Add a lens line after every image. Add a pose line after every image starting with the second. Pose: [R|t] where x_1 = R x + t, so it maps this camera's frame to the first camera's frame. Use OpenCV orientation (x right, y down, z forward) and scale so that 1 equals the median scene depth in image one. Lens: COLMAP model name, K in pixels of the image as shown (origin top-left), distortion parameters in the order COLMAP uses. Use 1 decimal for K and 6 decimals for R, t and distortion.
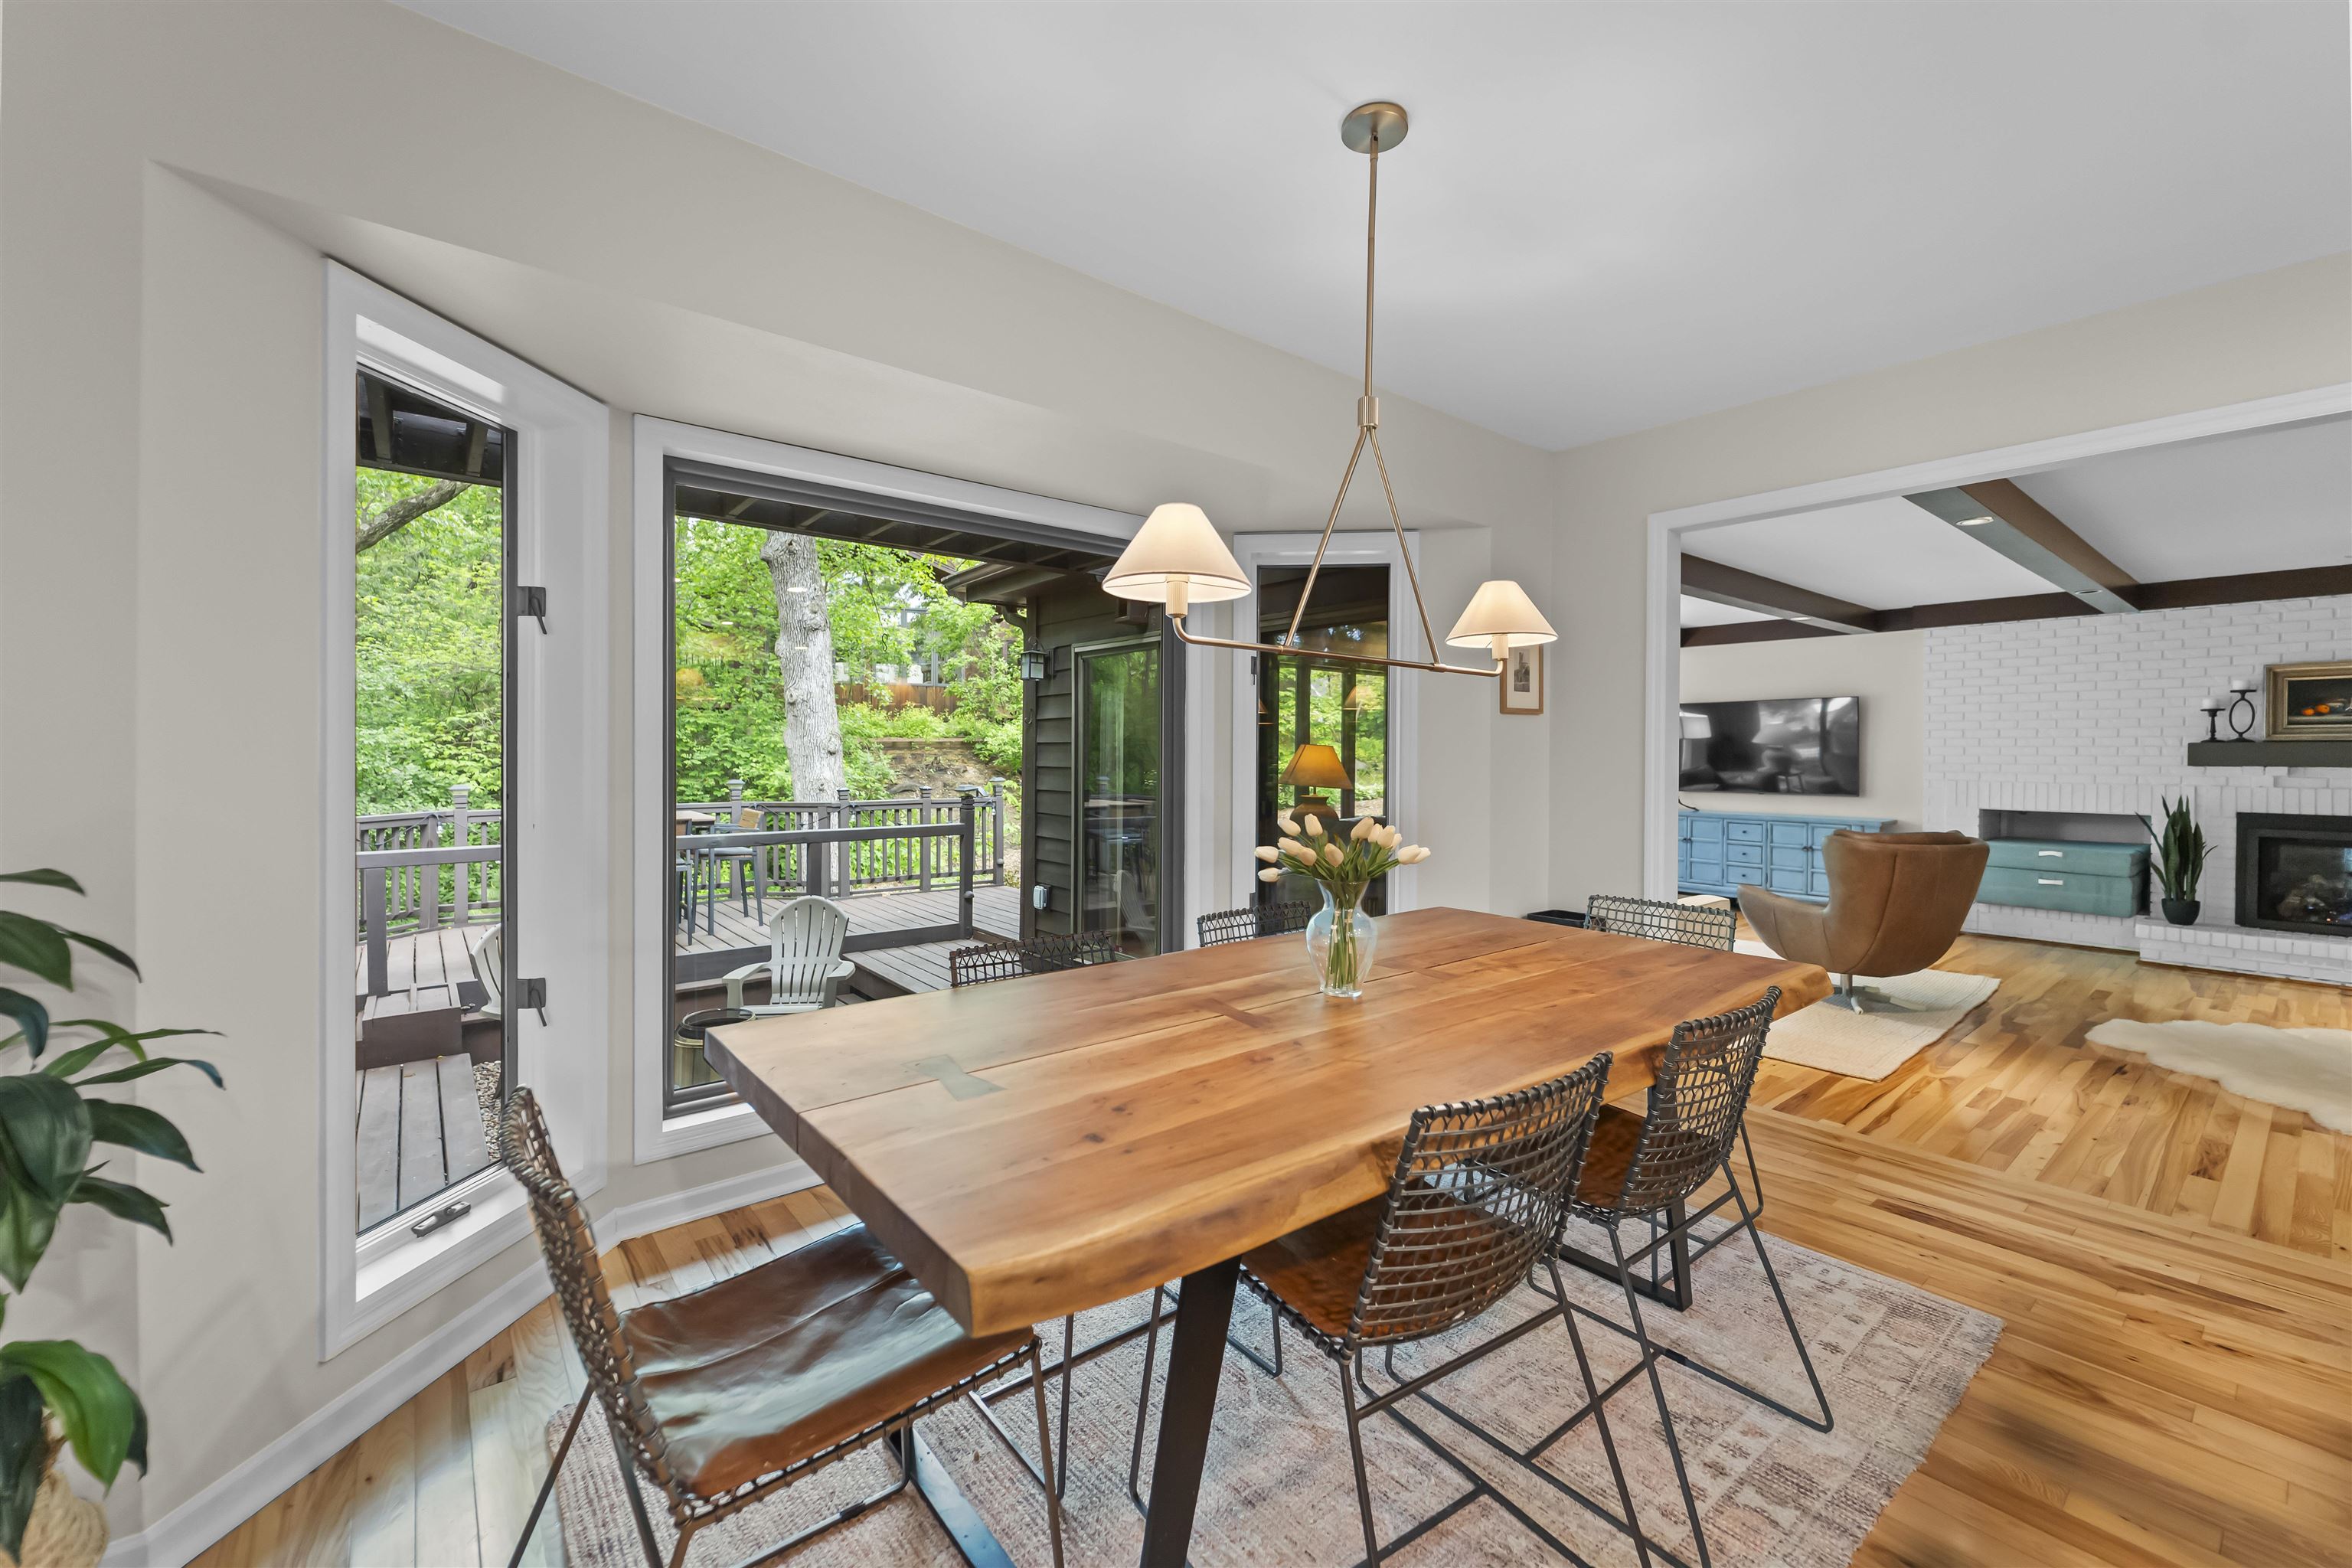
lens RADIAL K [[944.9, 0, 1174.2], [0, 944.9, 759.1], [0, 0, 1]] dist [-0.001998, -0.000941]
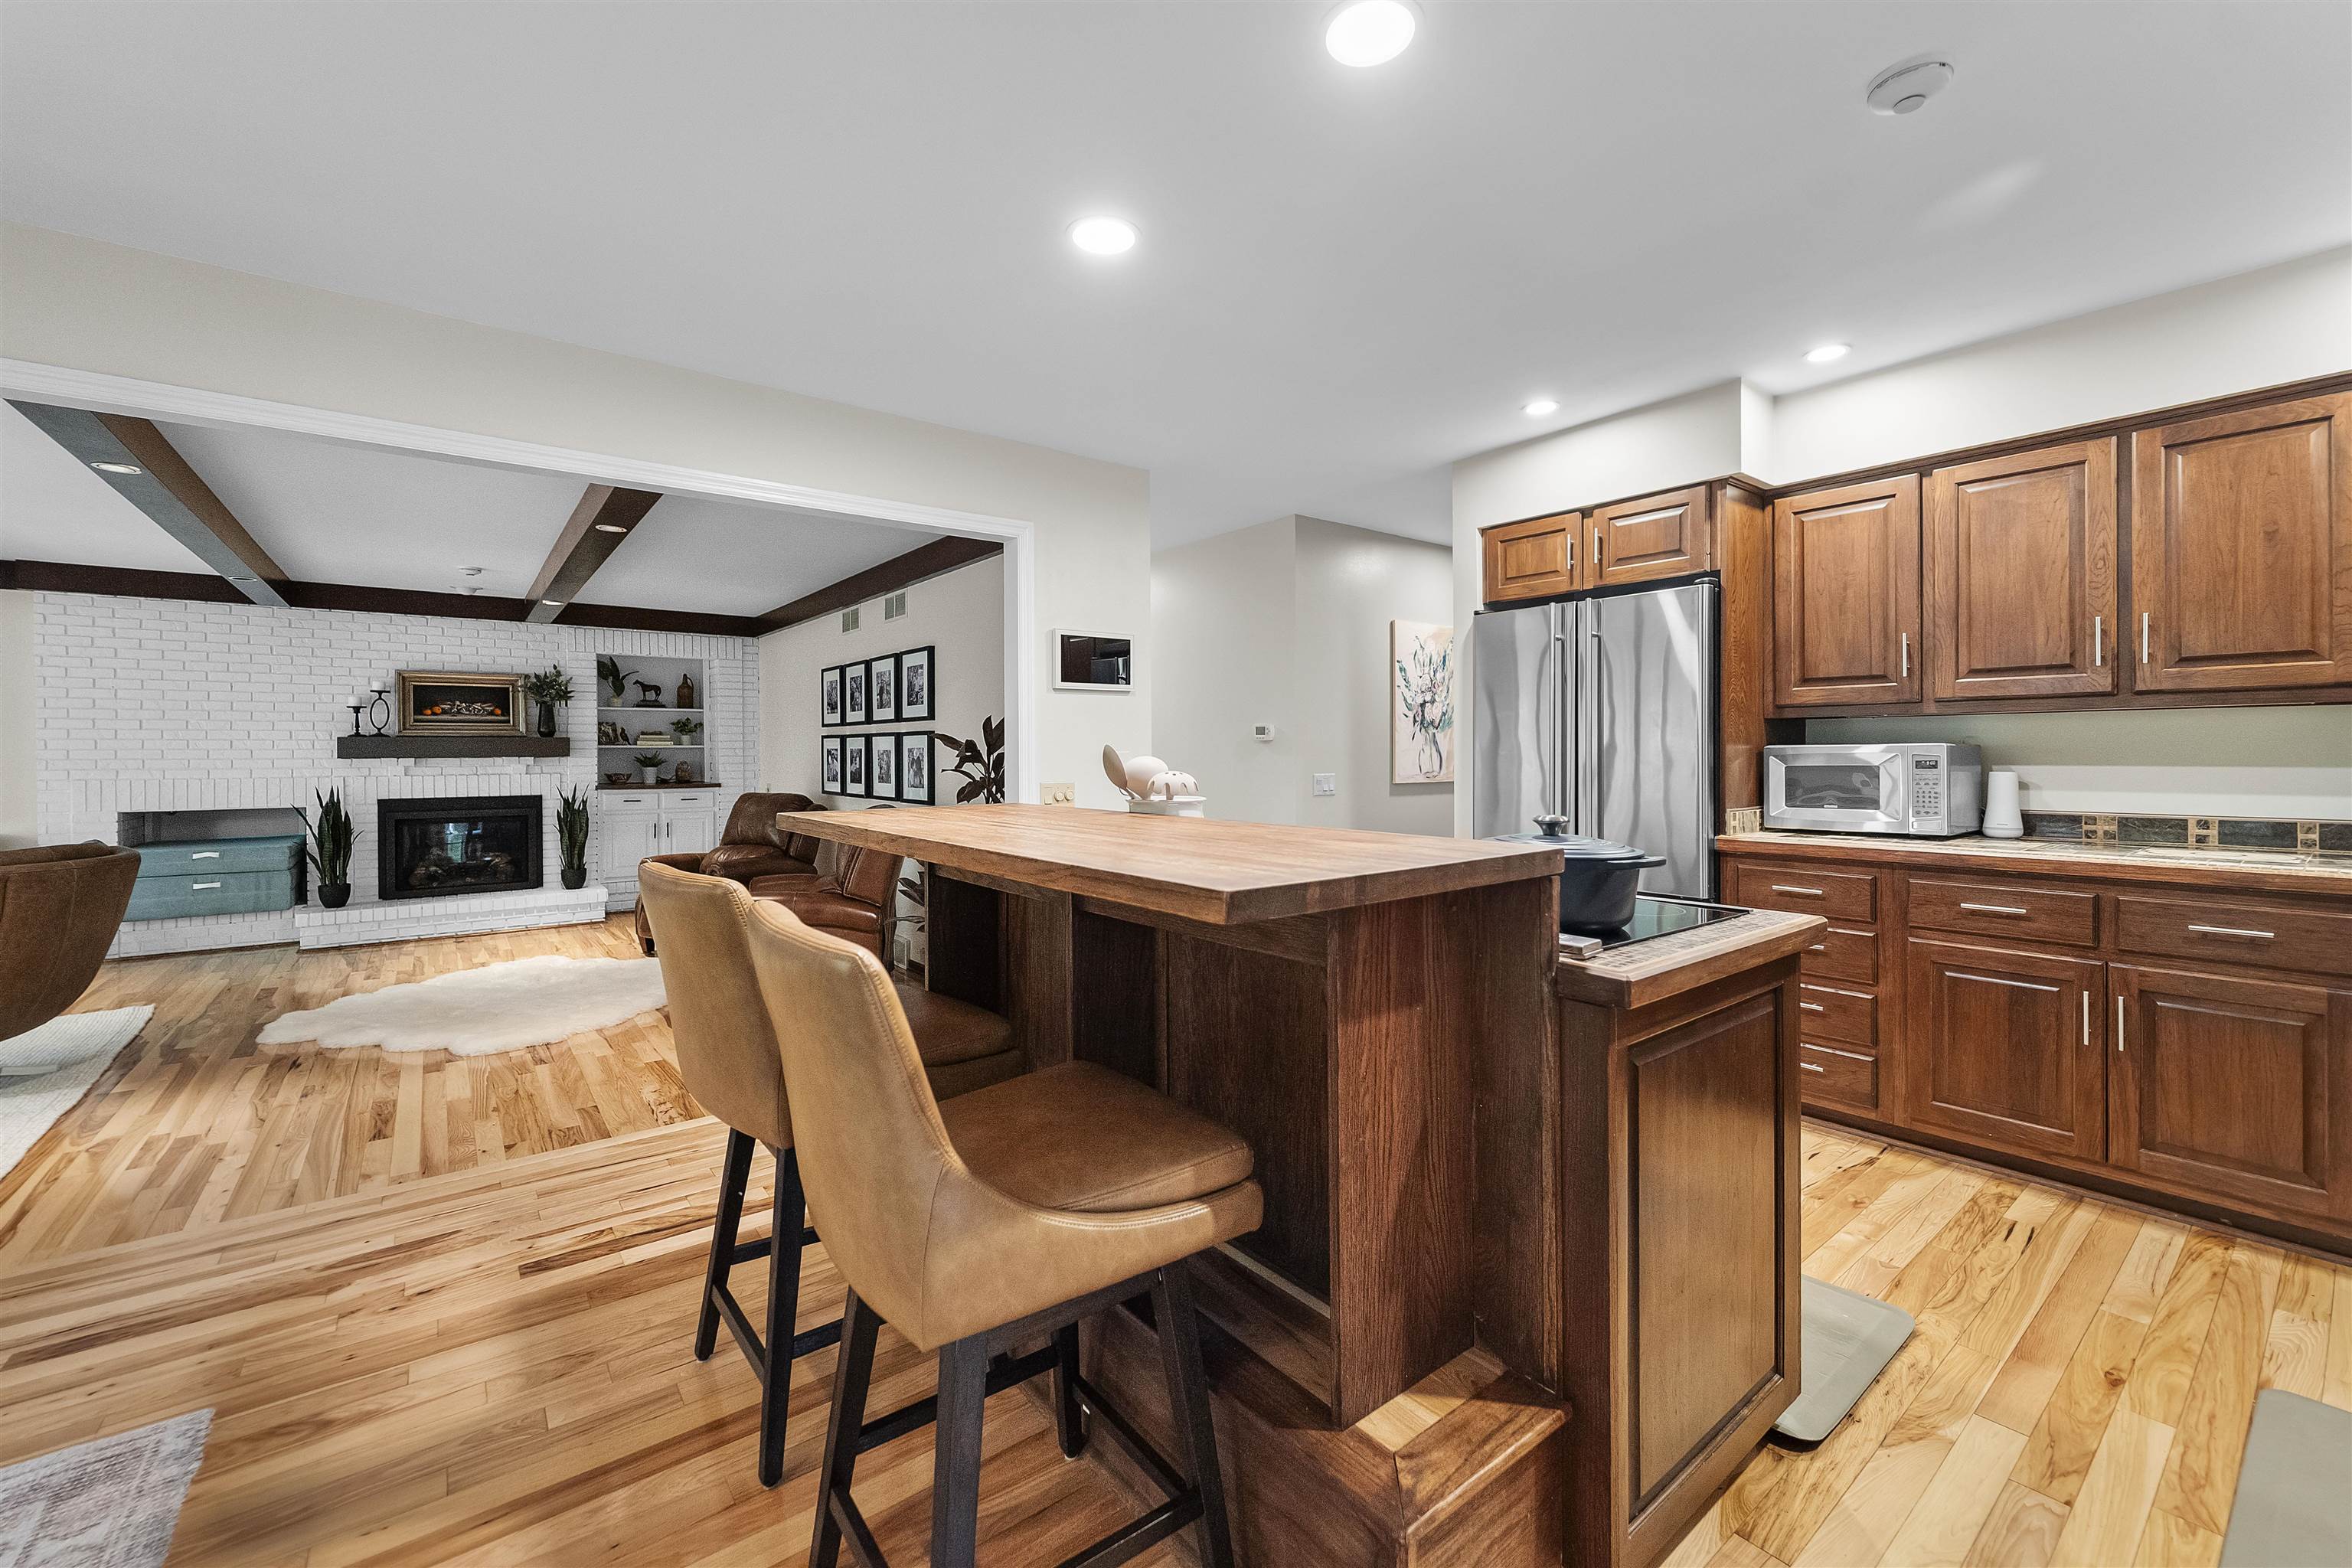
lens RADIAL K [[944.9, 0, 1165.9], [0, 944.9, 759.9], [0, 0, 1]] dist [-0.001998, -0.000941]
pose [[0.015887, -0.014532, 0.999768, 0.018739], [0.008997, 0.999856, 0.014390, 0.001743], [-0.999833, 0.008766, 0.016016, 0.041137]]
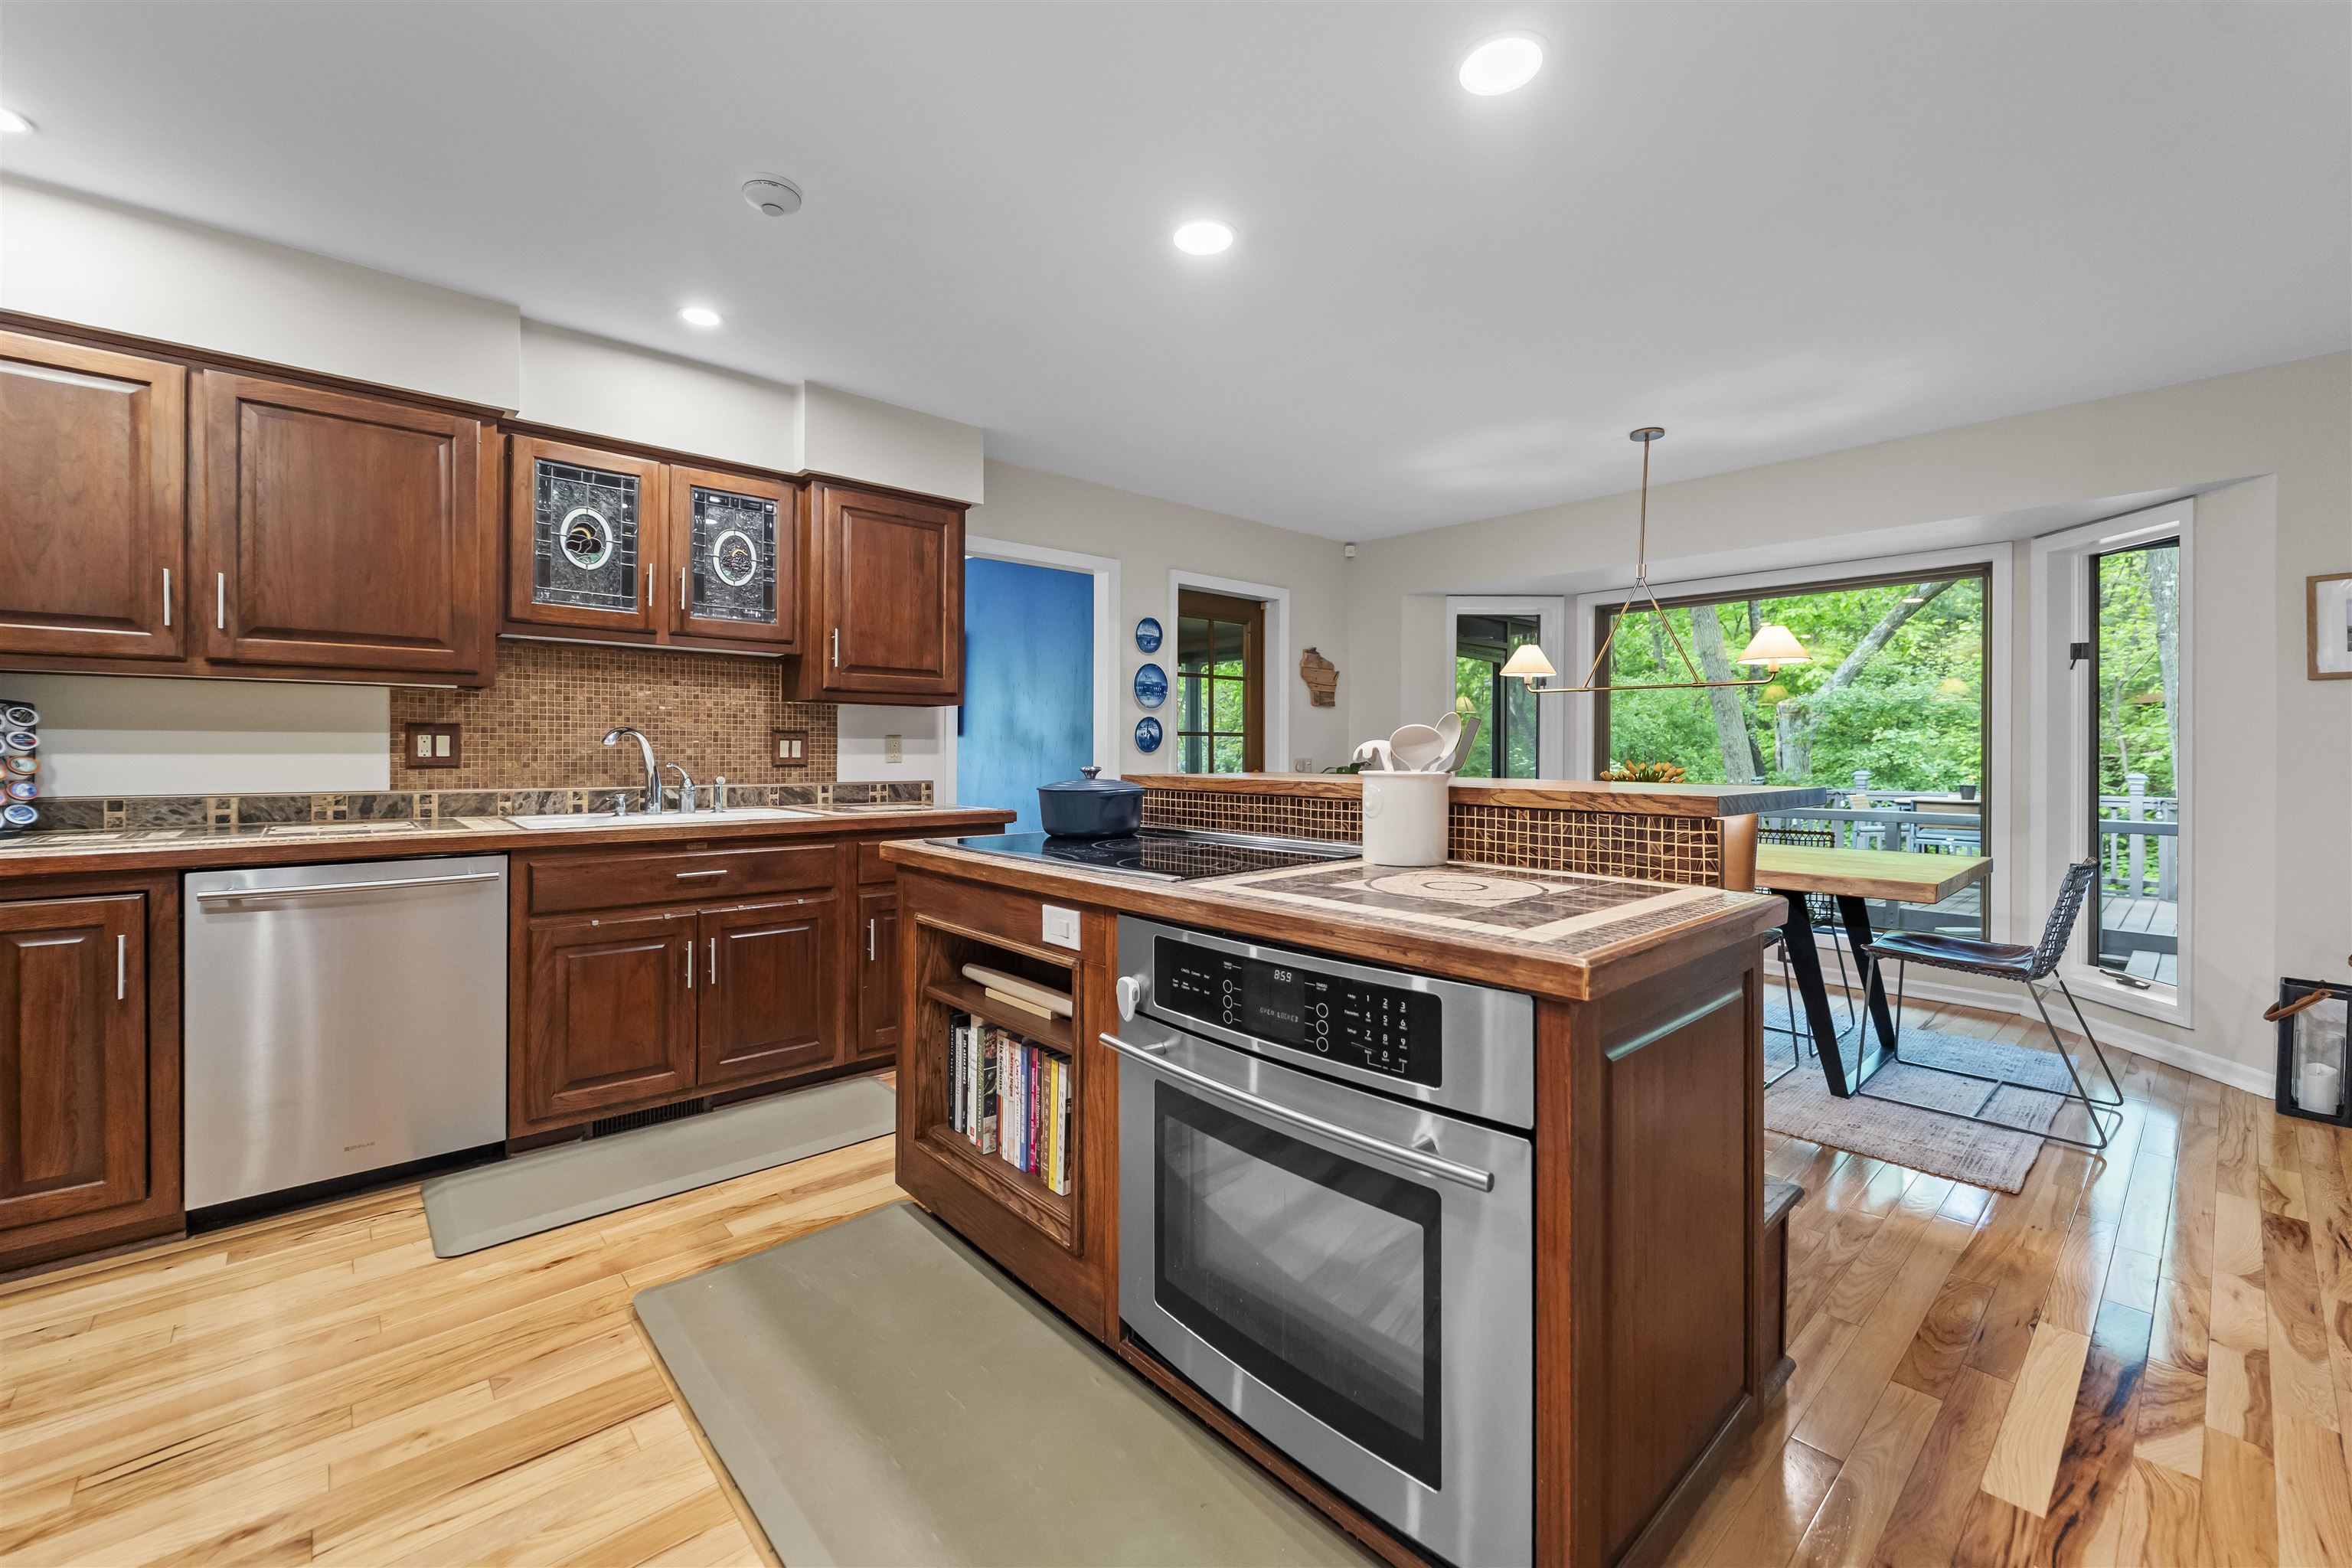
lens RADIAL K [[944.9, 0, 1180.3], [0, 944.9, 760.1], [0, 0, 1]] dist [-0.001998, -0.000941]
pose [[0.057307, 0.005473, -0.998342, 0.679775], [-0.007421, 0.999960, 0.005056, 0.016589], [0.998329, 0.007119, 0.057346, -0.045045]]
